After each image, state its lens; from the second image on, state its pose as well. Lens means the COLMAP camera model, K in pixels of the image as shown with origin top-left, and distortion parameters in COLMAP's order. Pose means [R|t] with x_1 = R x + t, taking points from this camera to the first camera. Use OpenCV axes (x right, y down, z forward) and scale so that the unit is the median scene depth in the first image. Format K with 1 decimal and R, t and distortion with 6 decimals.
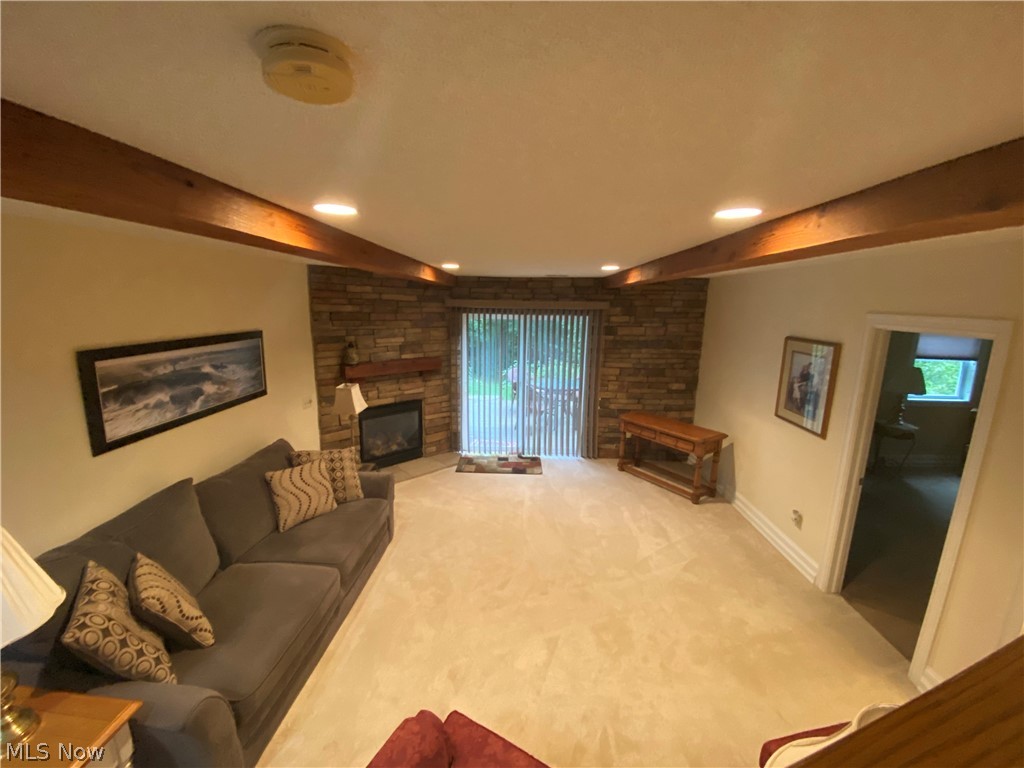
lens RADIAL K [[412.1, 0, 509.6], [0, 412.1, 380.5], [0, 0, 1]] dist [-0.002356, -0.008387]
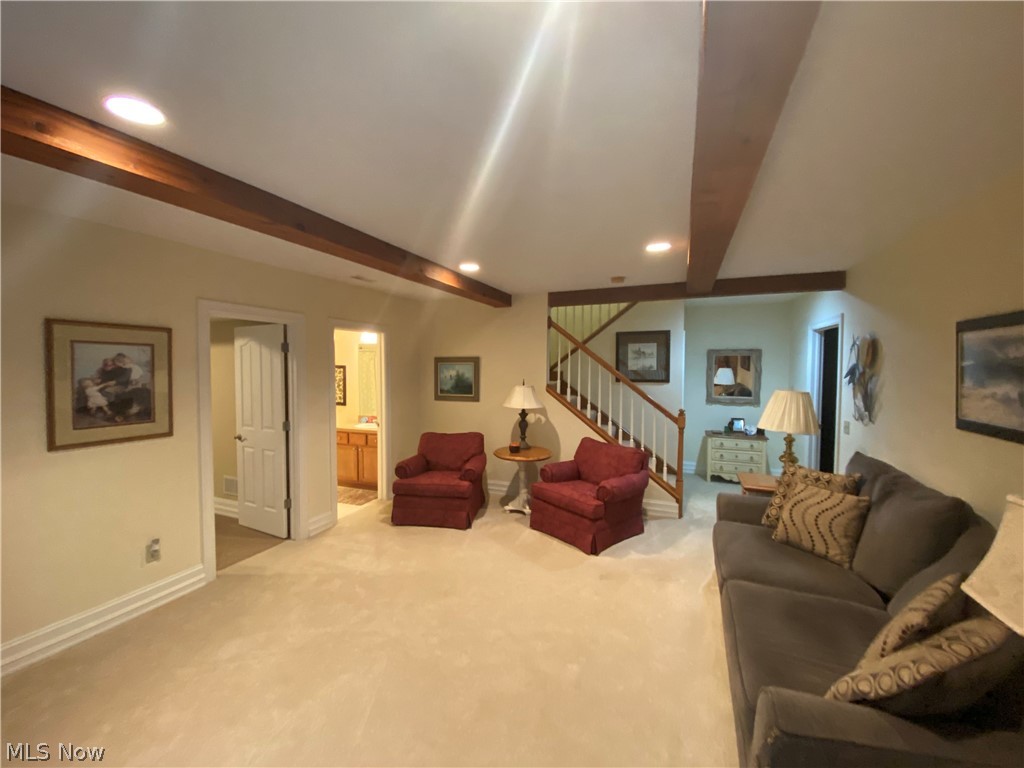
lens RADIAL K [[412.1, 0, 509.4], [0, 412.1, 382.2], [0, 0, 1]] dist [-0.002356, -0.008387]
pose [[-0.939484, -0.031318, 0.341160, -0.143757], [0.046066, 0.975221, 0.216383, -0.083997], [-0.339483, 0.219004, -0.914762, 0.997793]]
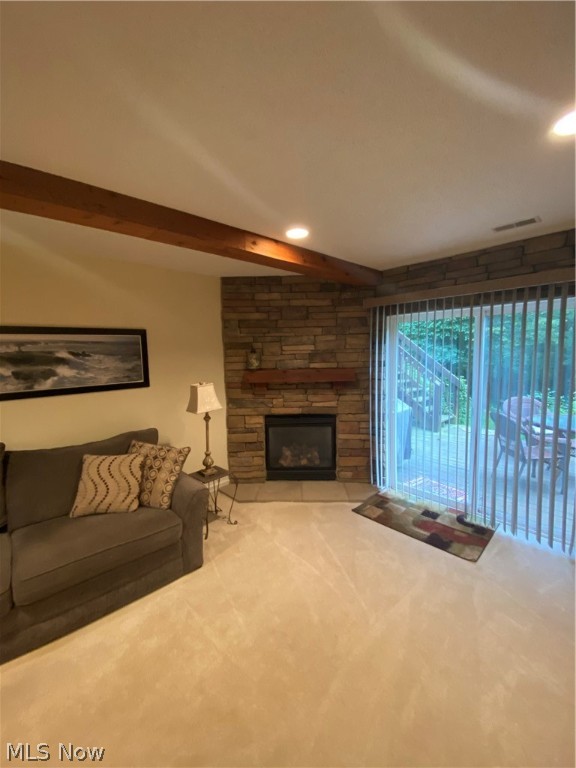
lens RADIAL K [[309.1, 0, 267.8], [0, 309.1, 376.2], [0, 0, 1]] dist [-0.002356, -0.008387]
pose [[0.699879, 0.032728, -0.713511, 0.184107], [-0.098759, 0.993789, -0.051288, 0.012519], [0.707401, 0.106361, 0.698764, 0.478711]]
